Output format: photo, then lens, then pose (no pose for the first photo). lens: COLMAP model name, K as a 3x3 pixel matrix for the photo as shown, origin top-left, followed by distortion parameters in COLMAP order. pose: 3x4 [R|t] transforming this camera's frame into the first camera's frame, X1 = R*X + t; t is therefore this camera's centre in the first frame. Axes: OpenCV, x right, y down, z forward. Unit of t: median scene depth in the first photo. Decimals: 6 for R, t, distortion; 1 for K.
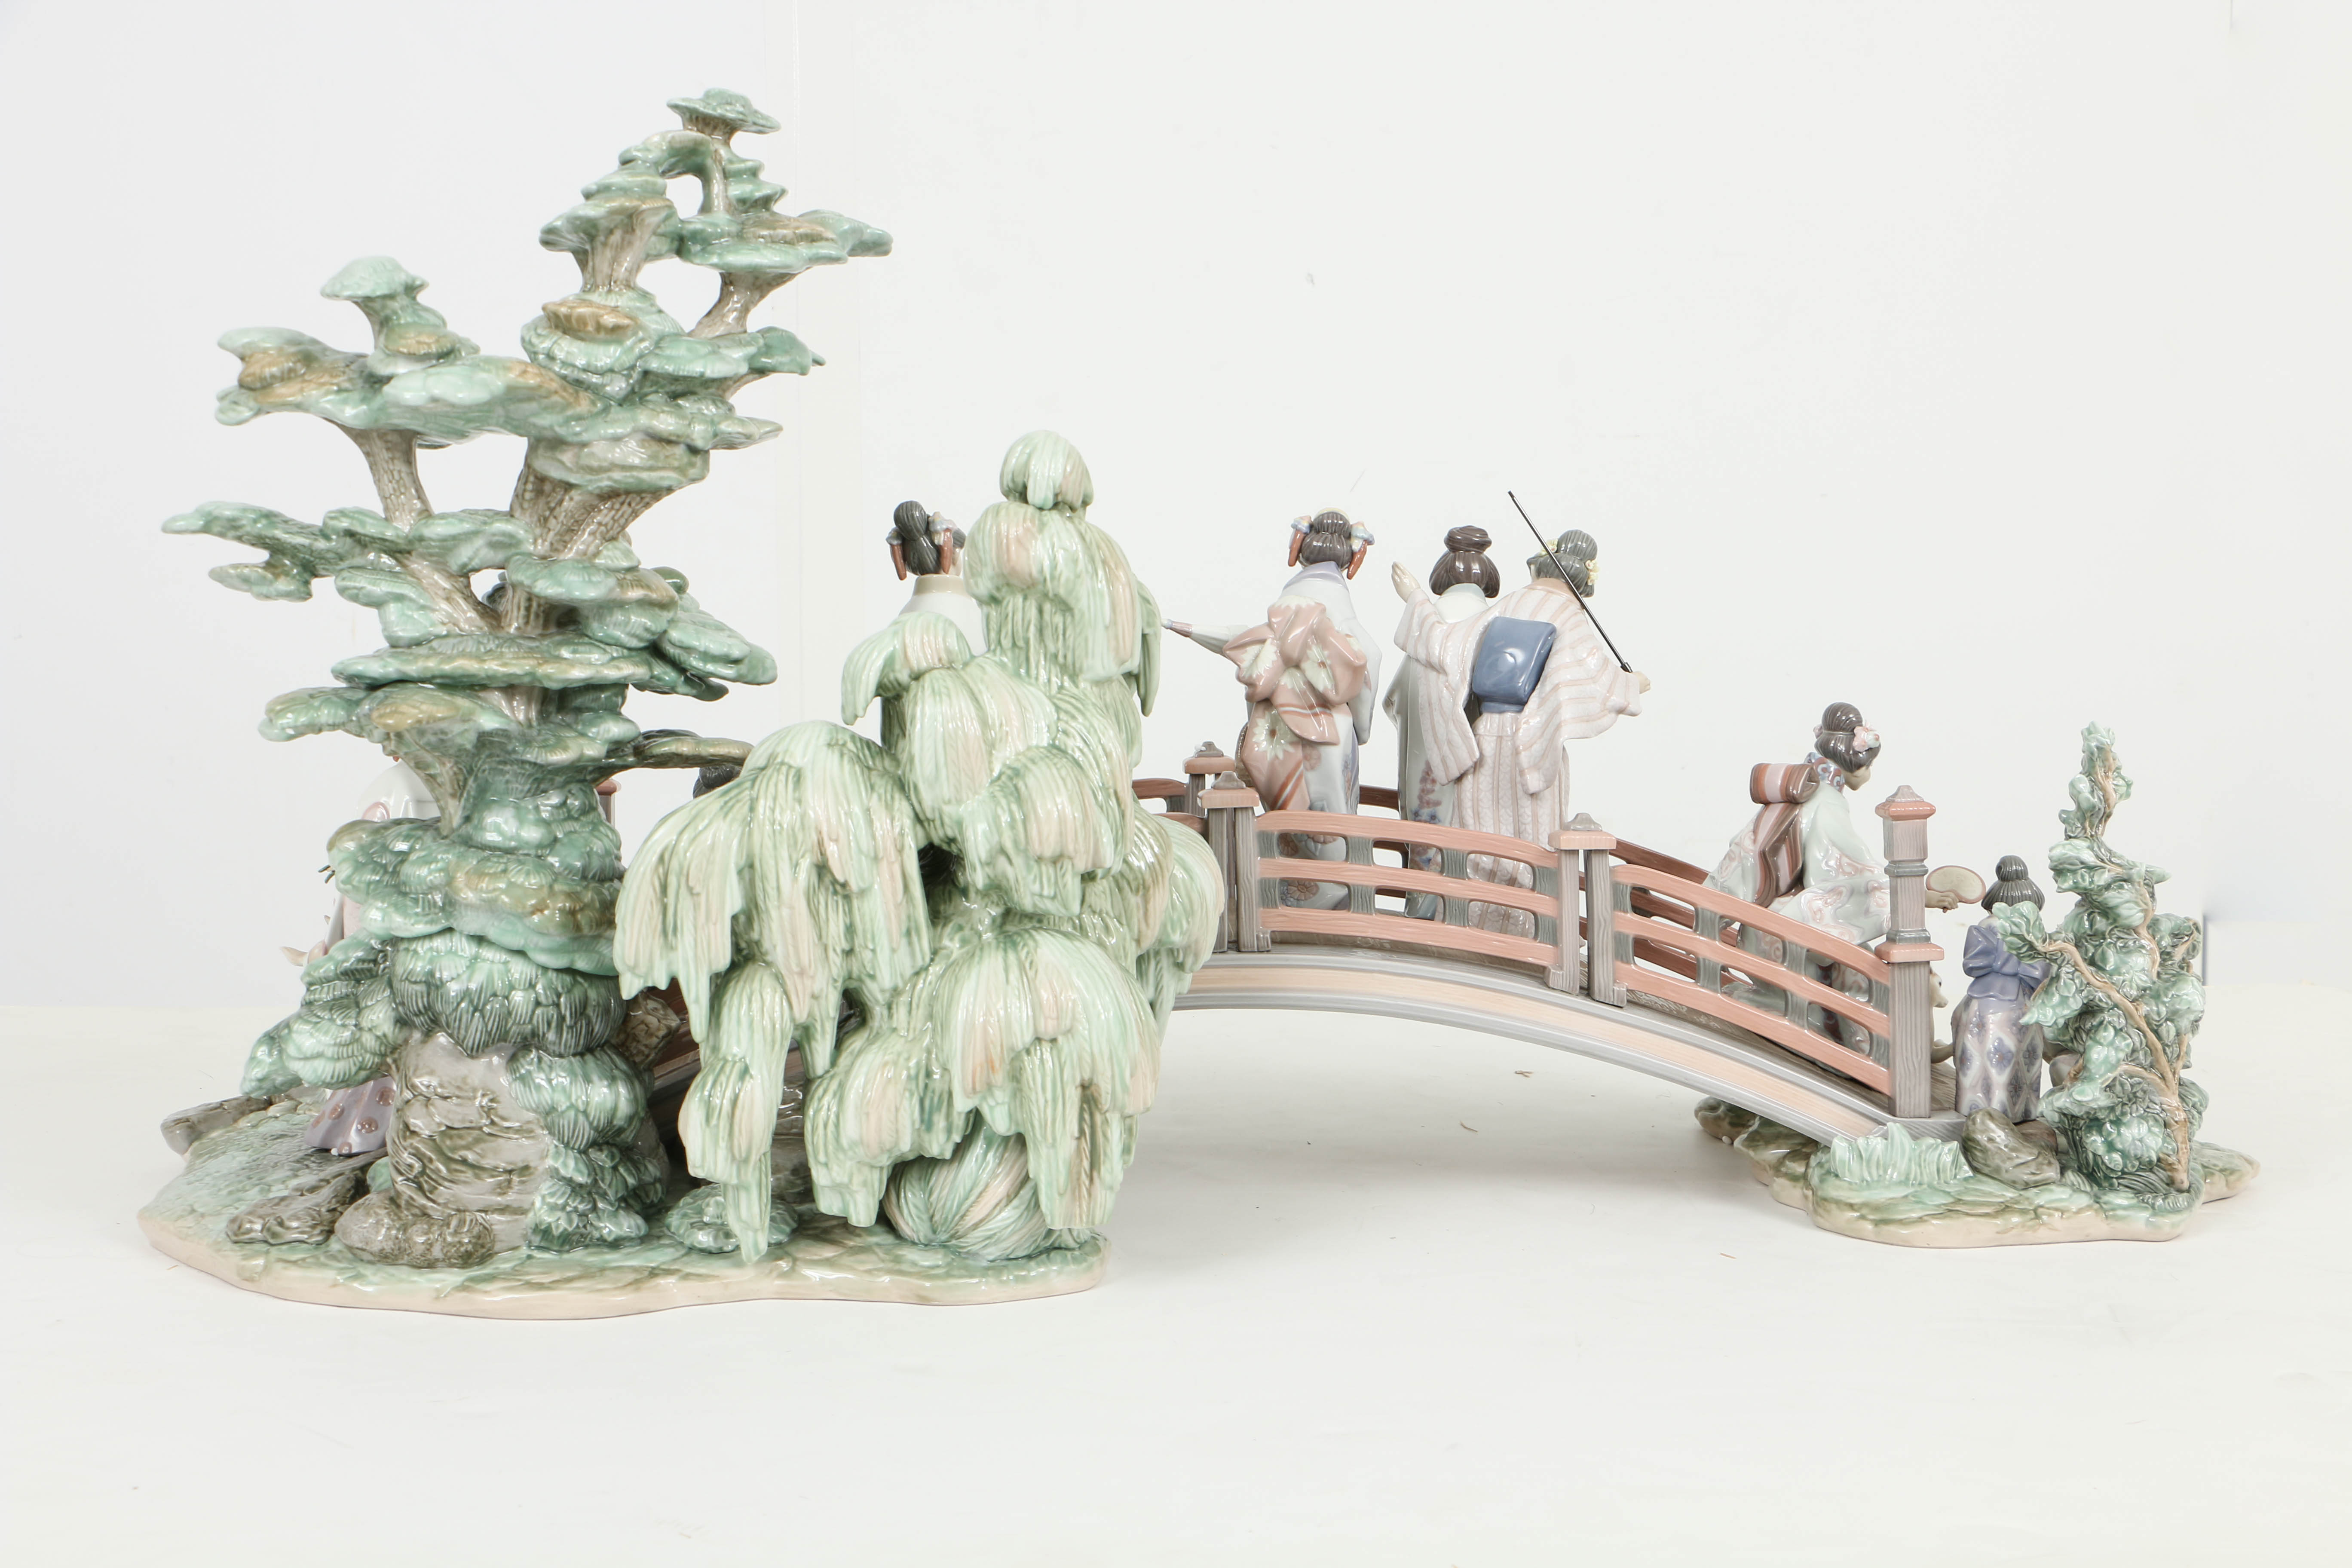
lens RADIAL K [[3044.7, 0, 1176.0], [0, 3044.7, 784.0], [0, 0, 1]] dist [-0.045169, 0.573128]
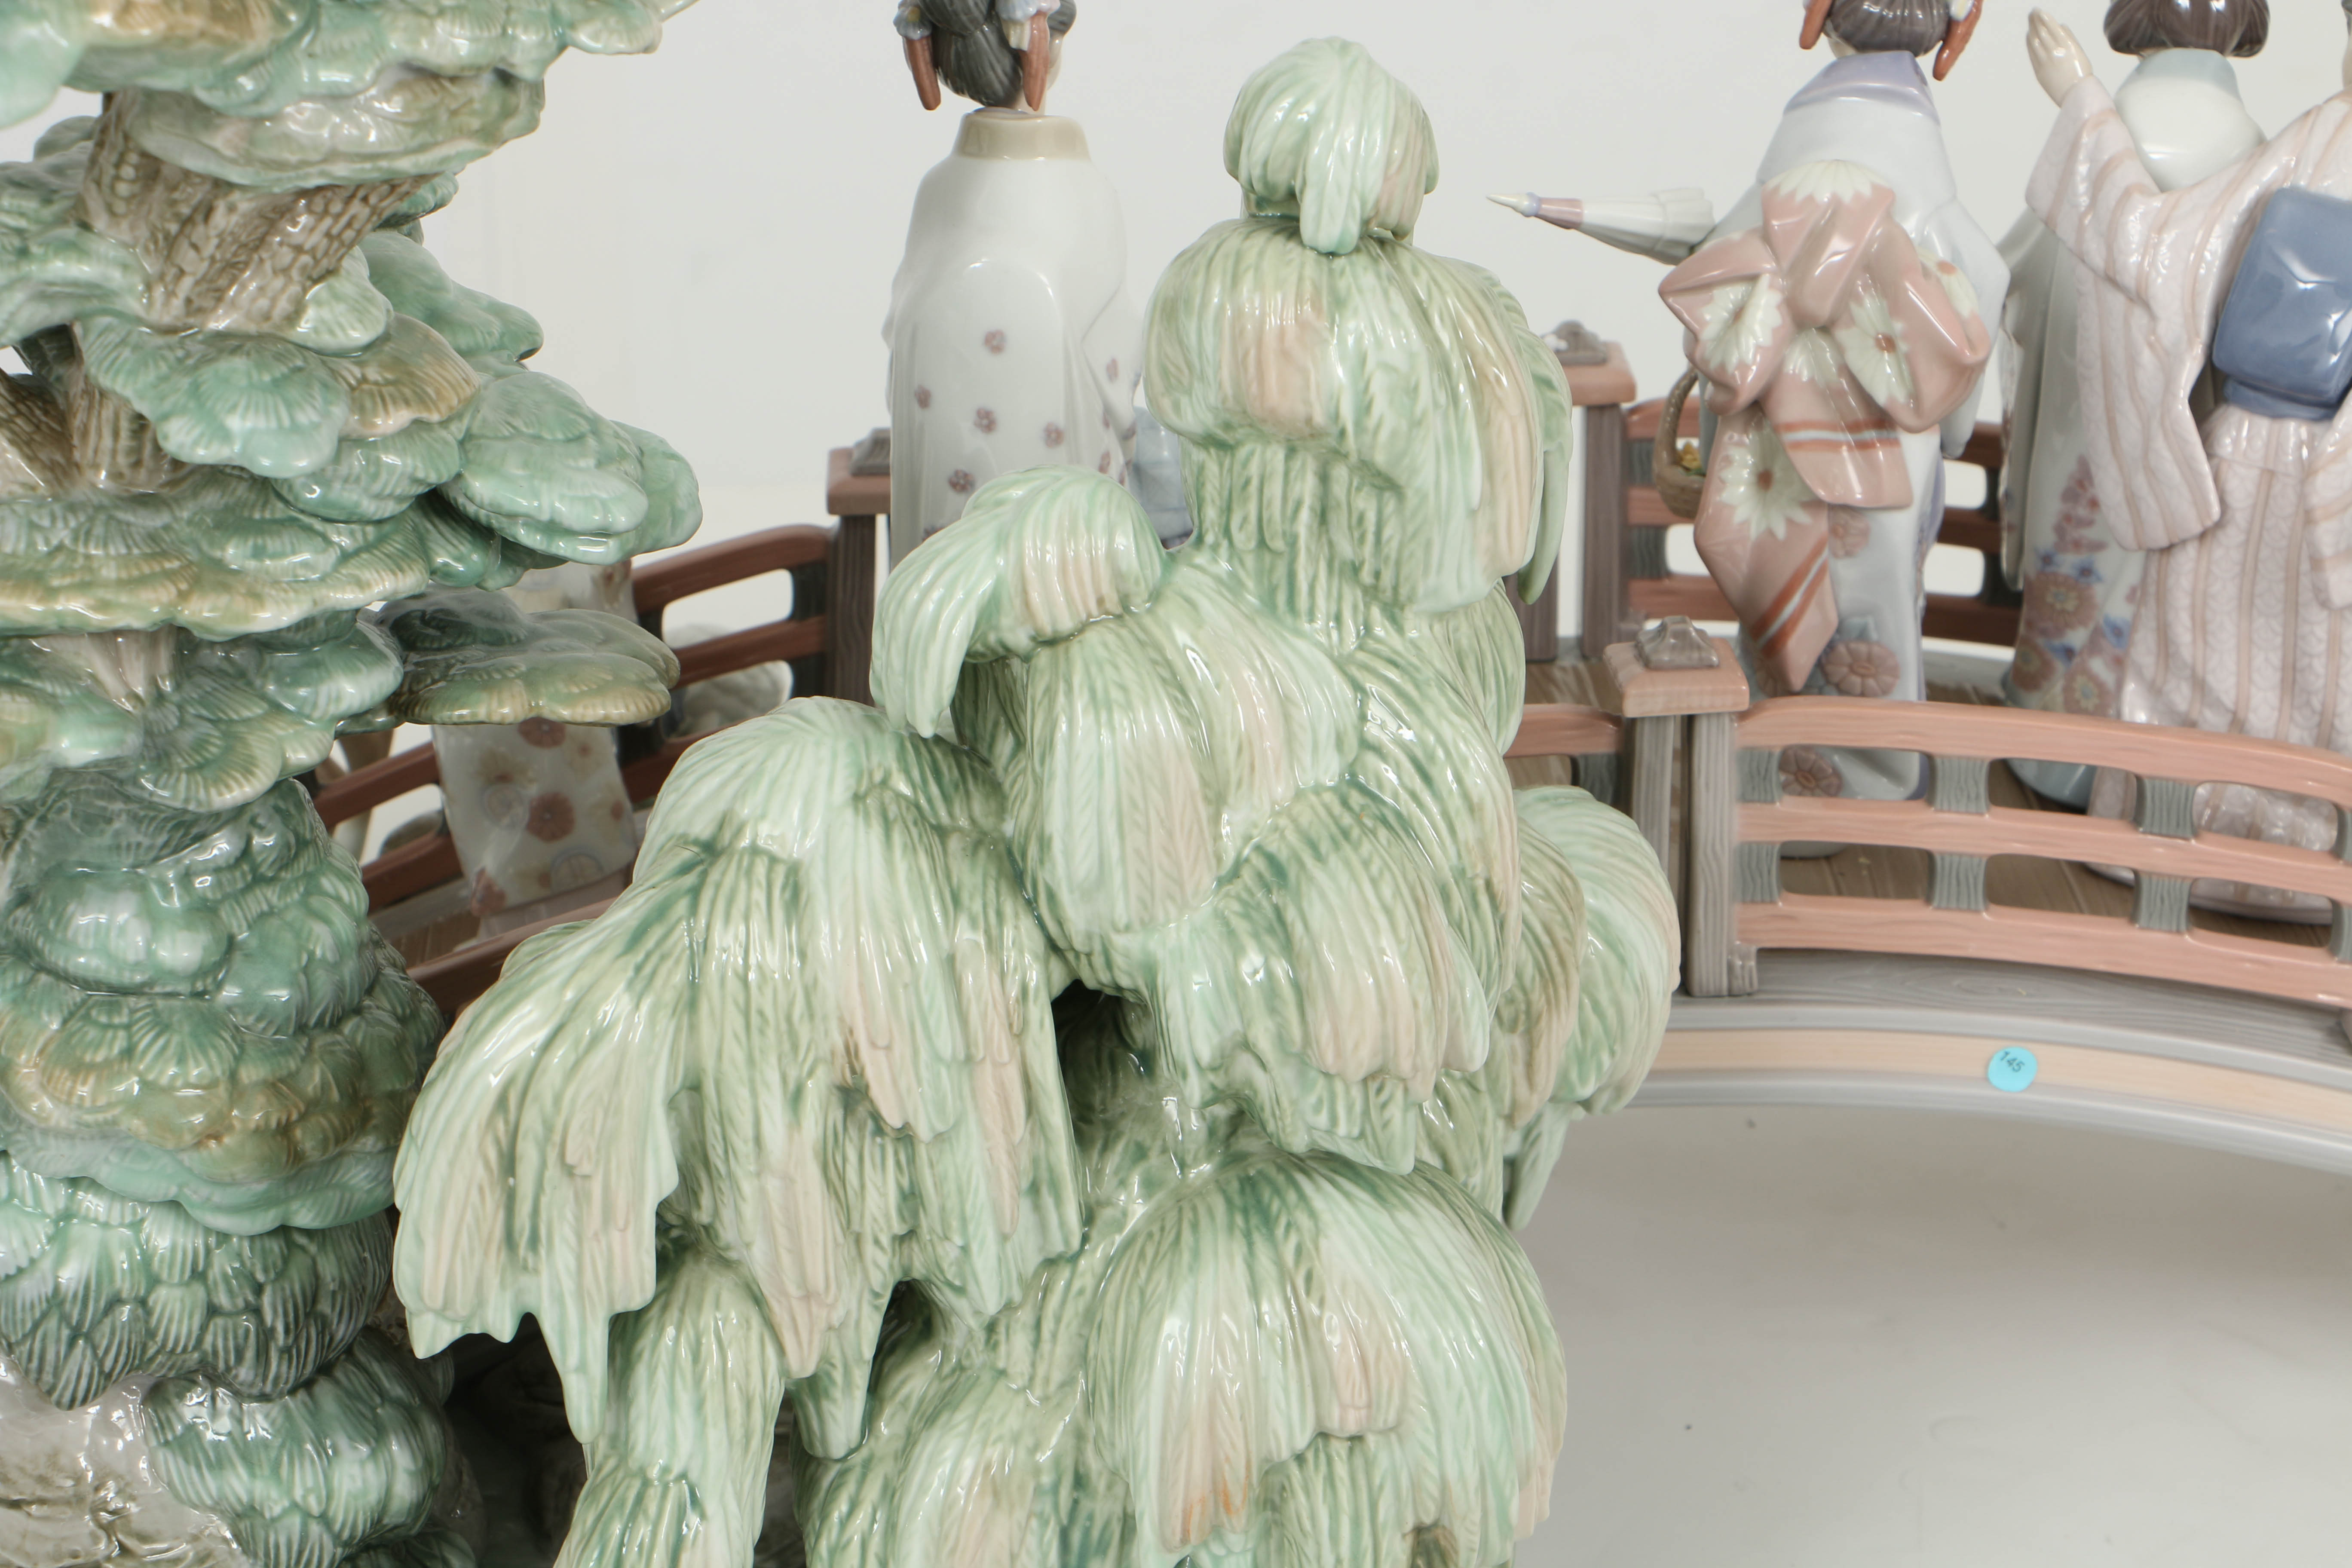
lens RADIAL K [[5995.6, 0, 1176.0], [0, 5995.6, 784.0], [0, 0, 1]] dist [0.321004, 0.122052]
pose [[0.999521, -0.000305, 0.030953, -0.093344], [-0.010392, 0.938611, 0.344822, -0.316237], [-0.029158, -0.344978, 0.938158, 0.170091]]
